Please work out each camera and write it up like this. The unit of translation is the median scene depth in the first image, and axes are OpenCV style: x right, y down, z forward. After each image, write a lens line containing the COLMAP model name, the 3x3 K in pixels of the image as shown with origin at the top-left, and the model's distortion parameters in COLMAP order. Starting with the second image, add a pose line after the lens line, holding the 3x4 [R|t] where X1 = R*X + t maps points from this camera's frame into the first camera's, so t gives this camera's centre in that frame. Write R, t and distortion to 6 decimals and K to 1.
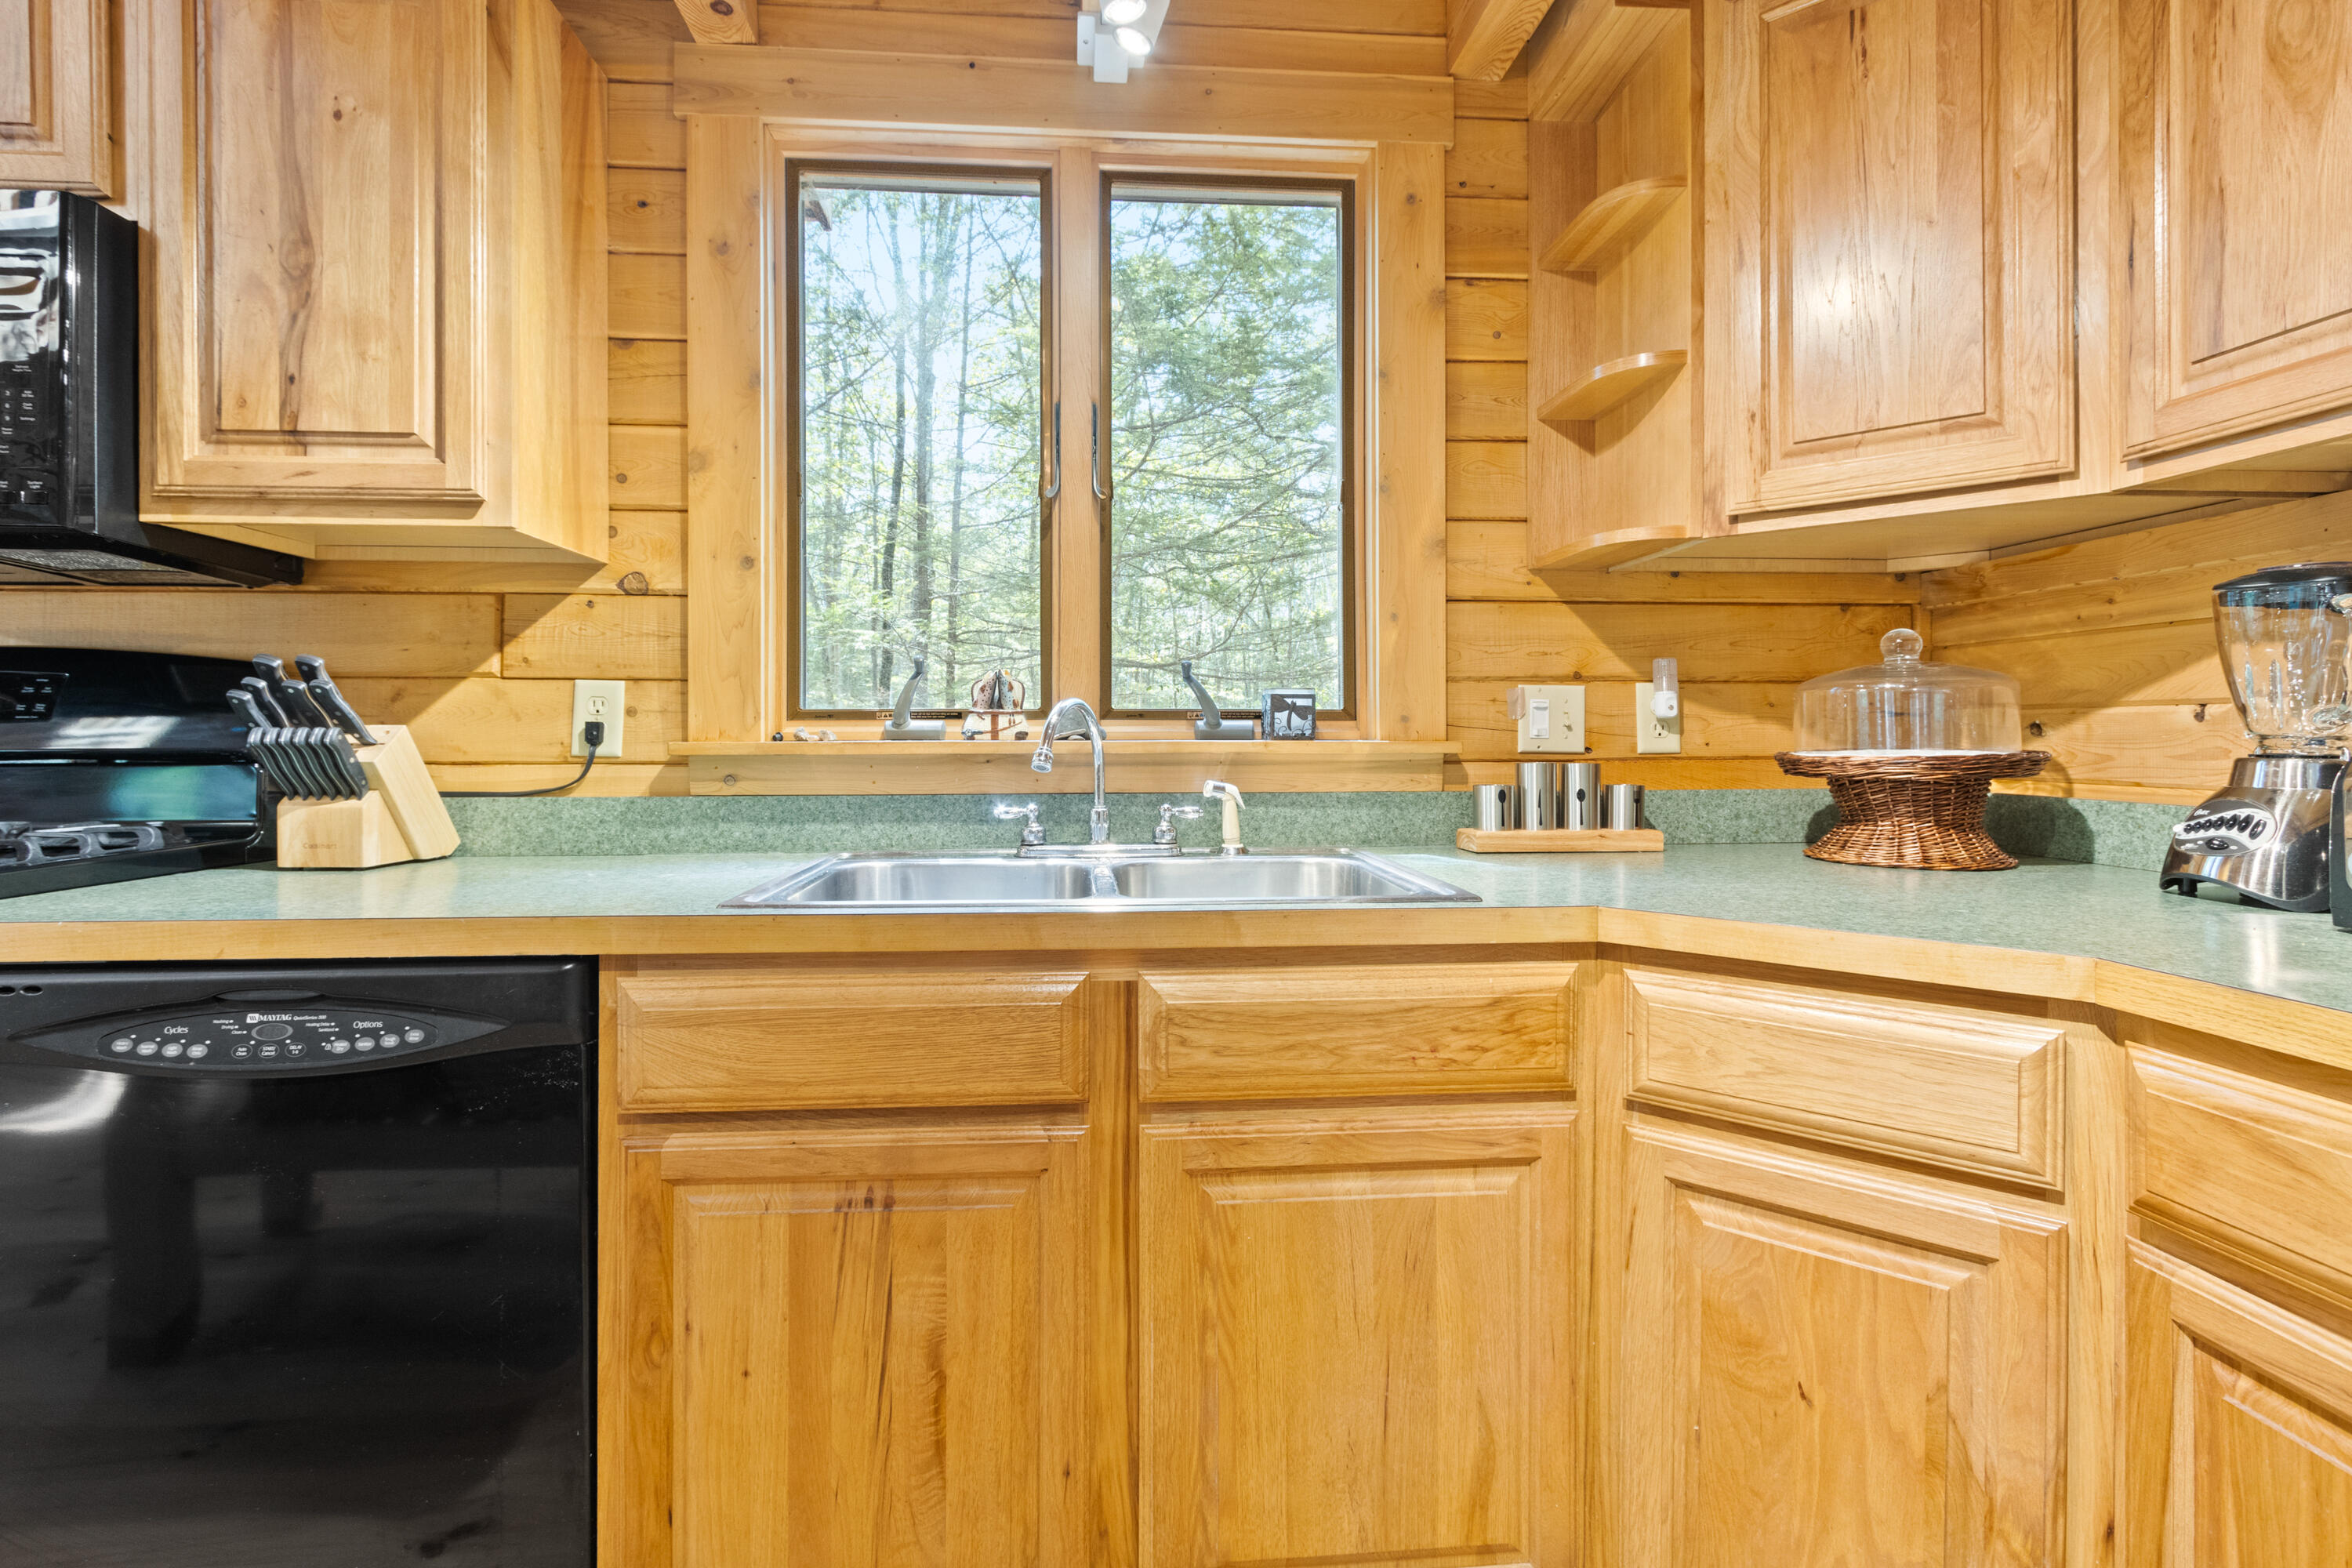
lens RADIAL K [[1111.8, 0, 1162.0], [0, 1111.8, 731.9], [0, 0, 1]] dist [0.002110, -0.000031]
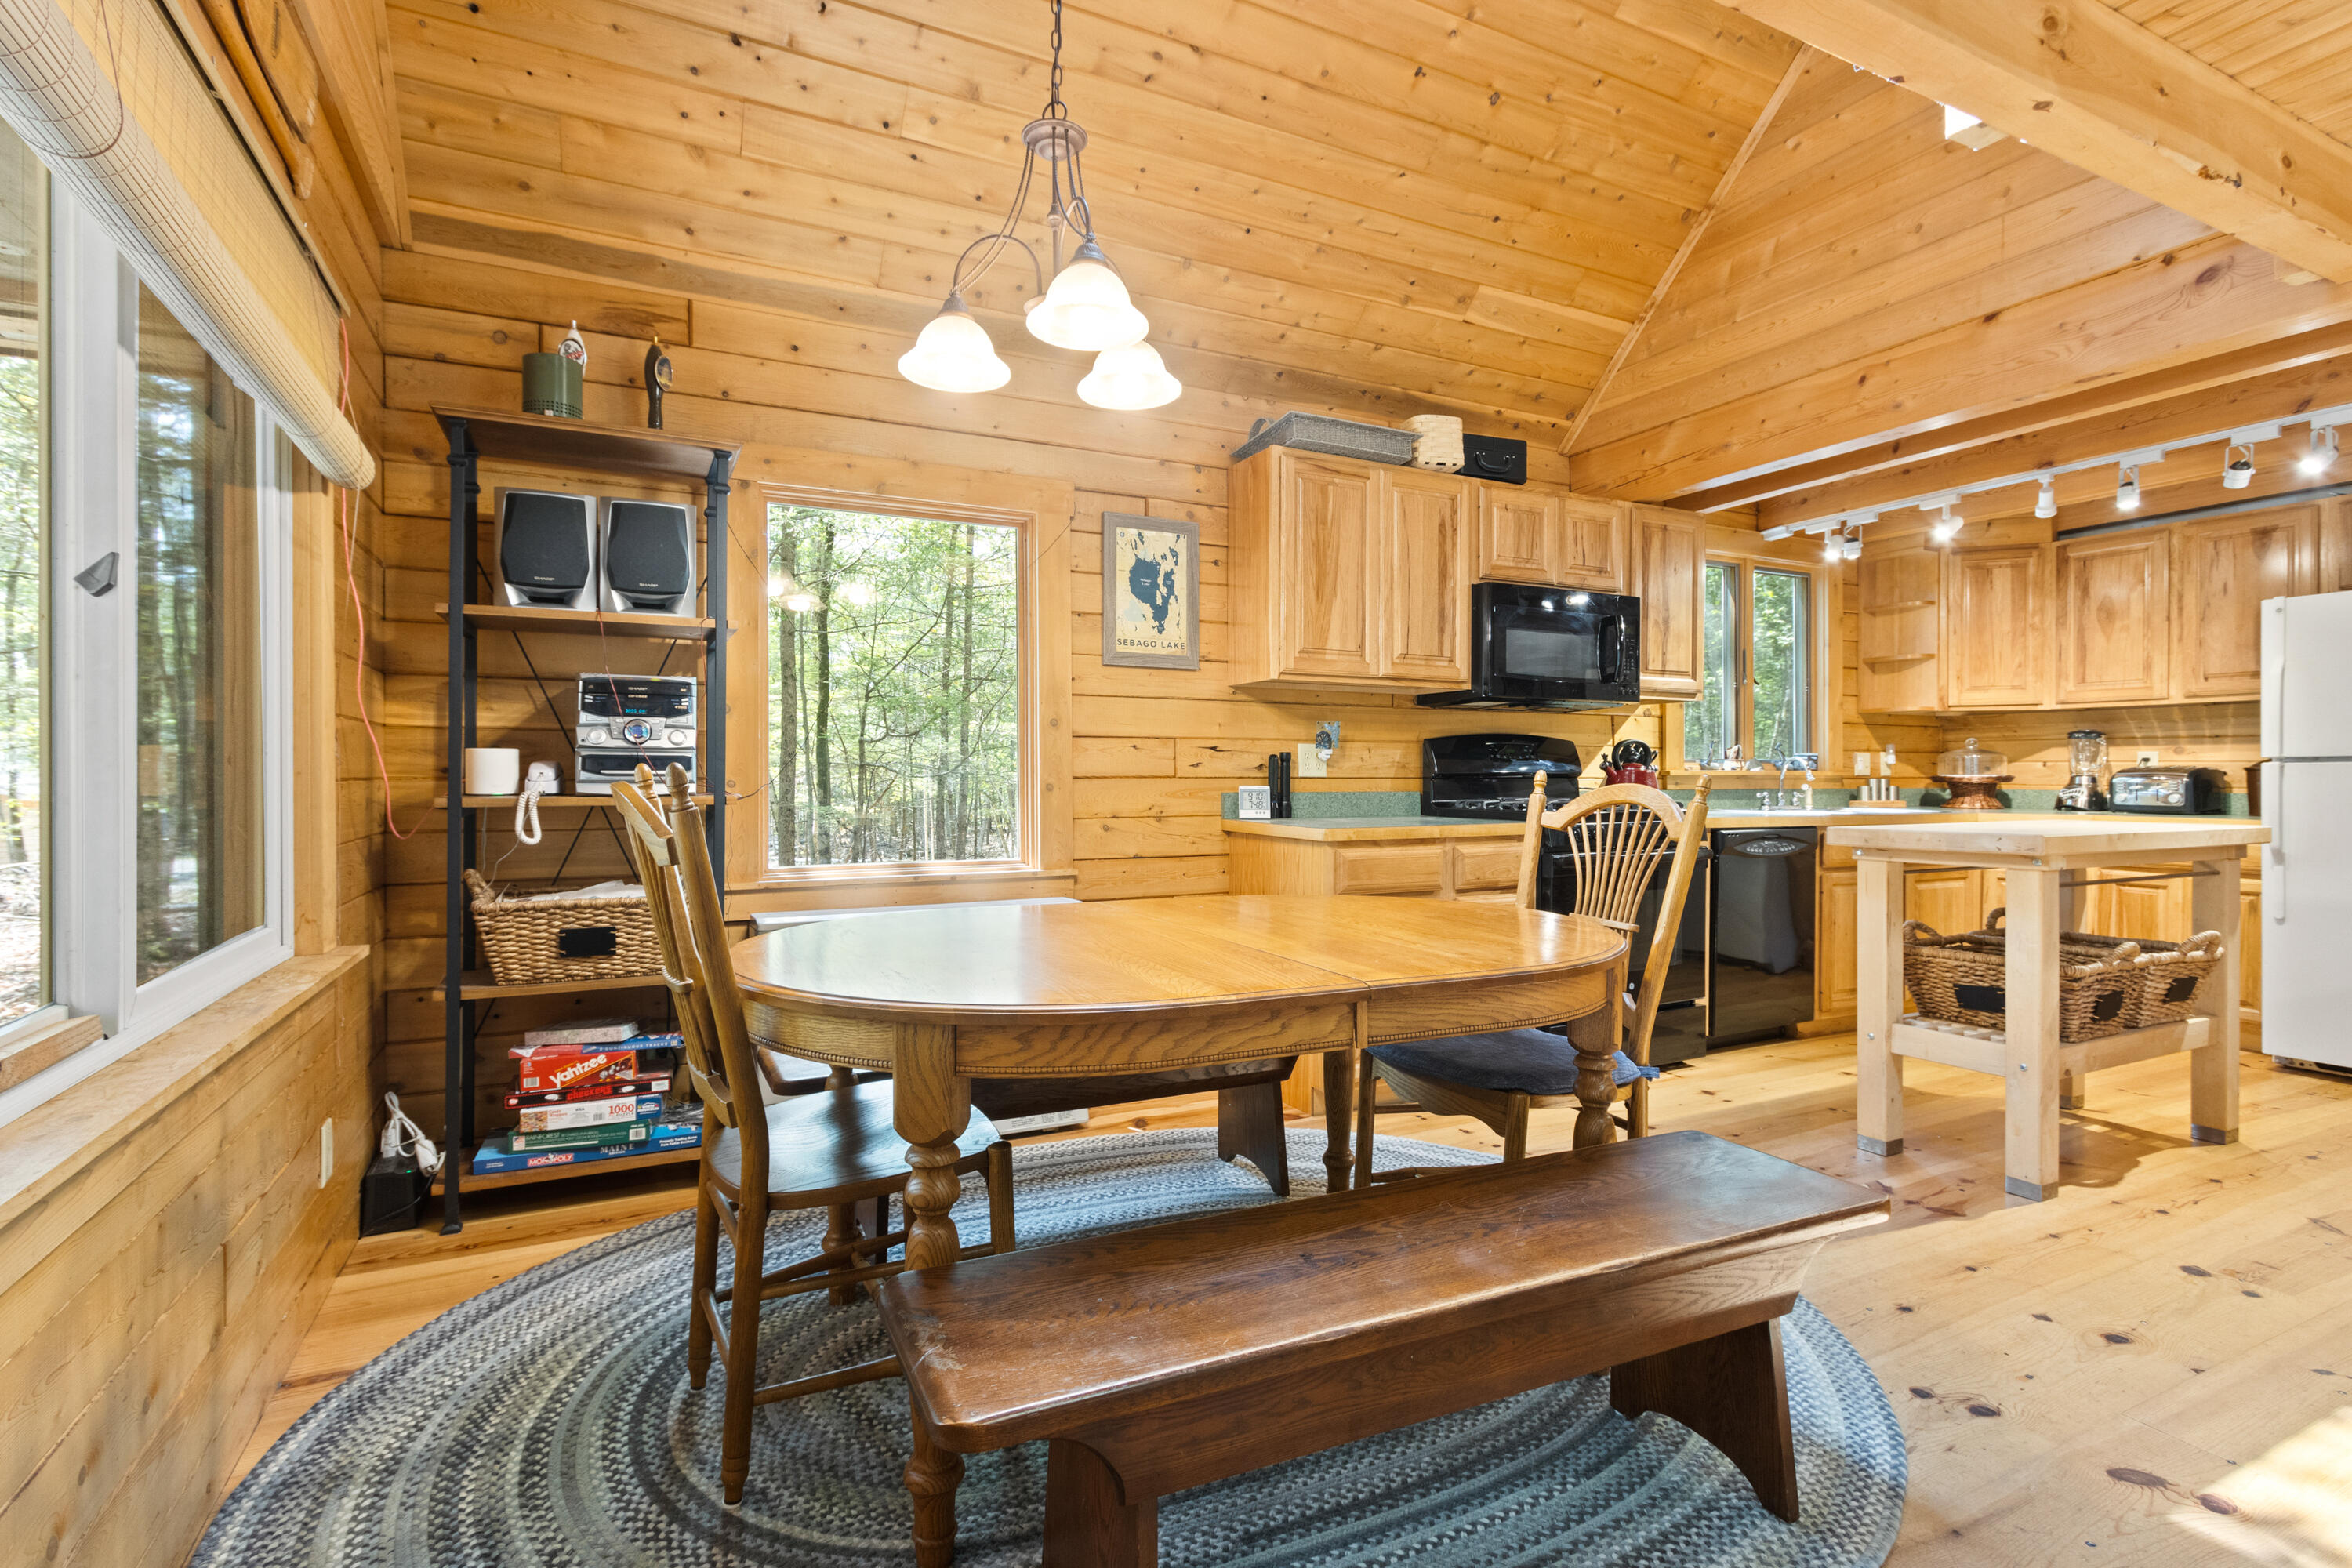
lens RADIAL K [[1118.5, 0, 1177.2], [0, 1118.5, 764.0], [0, 0, 1]] dist [0.001779, 0.000265]
pose [[0.926071, 0.007941, 0.377266, -2.663028], [-0.006845, 0.999968, -0.004247, 0.013304], [-0.377287, 0.001350, 0.926095, -1.147846]]
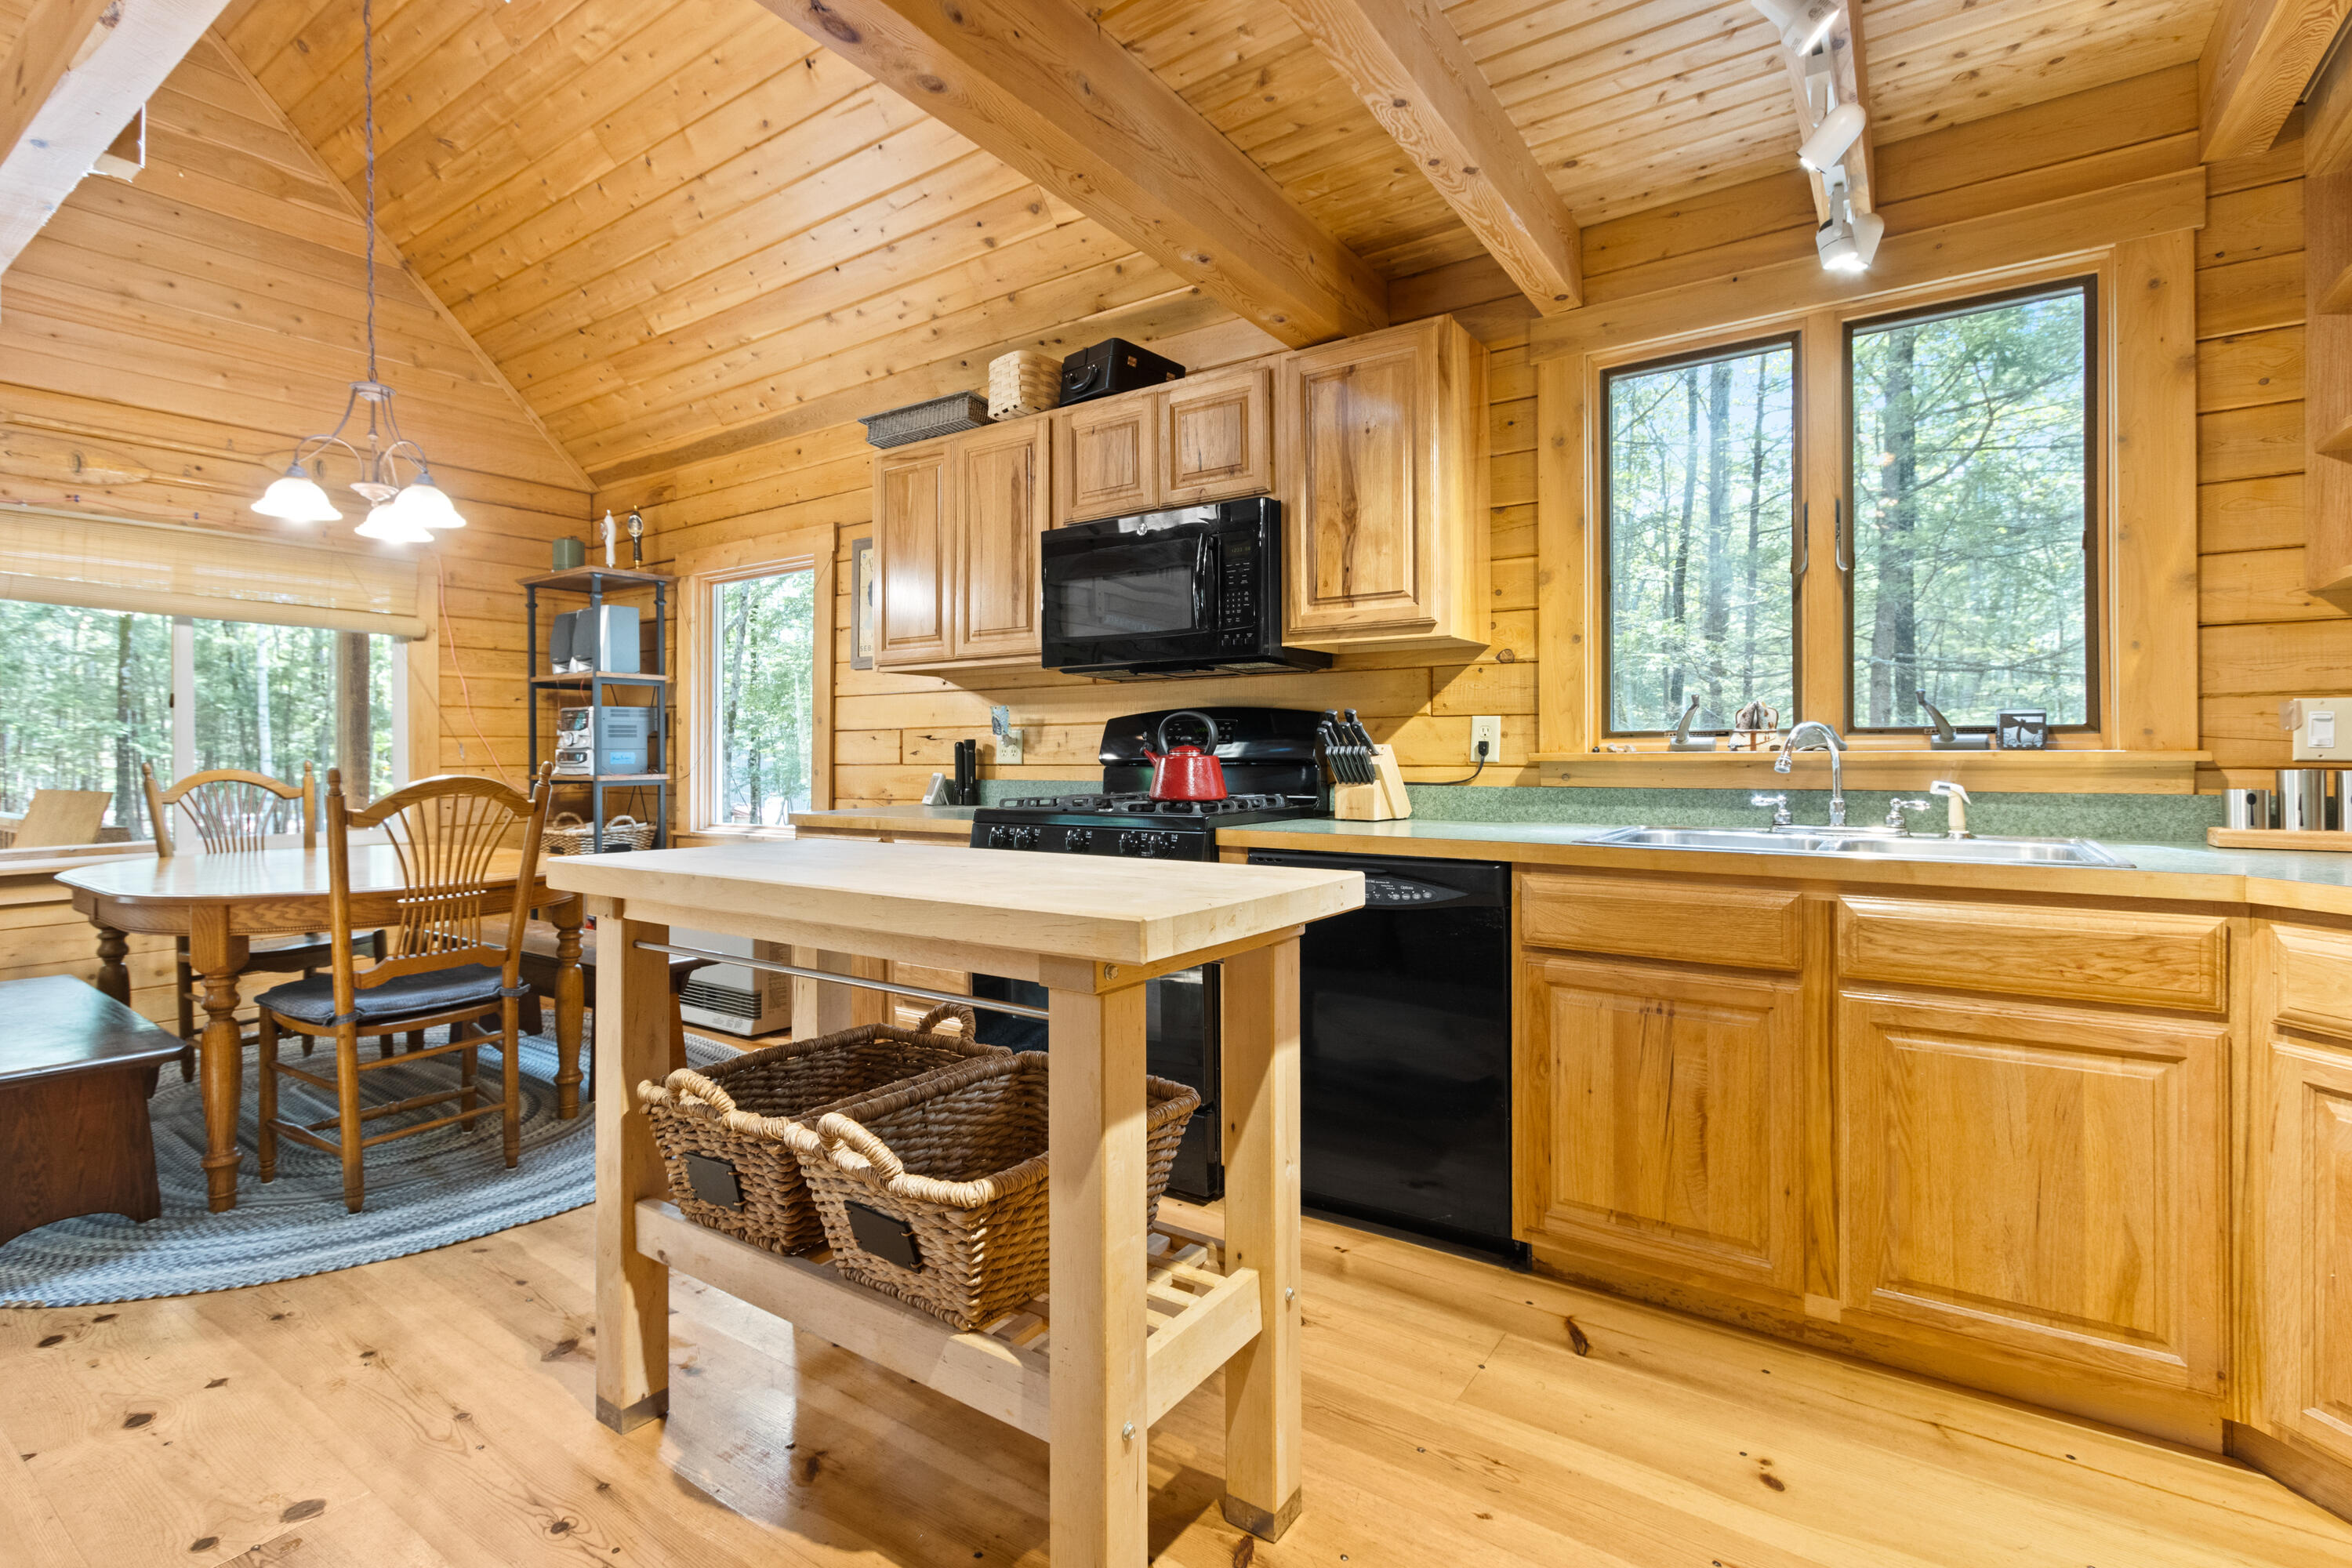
lens RADIAL K [[1090.3, 0, 1162.2], [0, 1090.3, 759.2], [0, 0, 1]] dist [0.001086, -0.000953]
pose [[0.773620, 0.000835, -0.633650, 0.154454], [0.008510, 0.999895, 0.011707, -0.005330], [0.633593, -0.014449, 0.773532, -0.579632]]
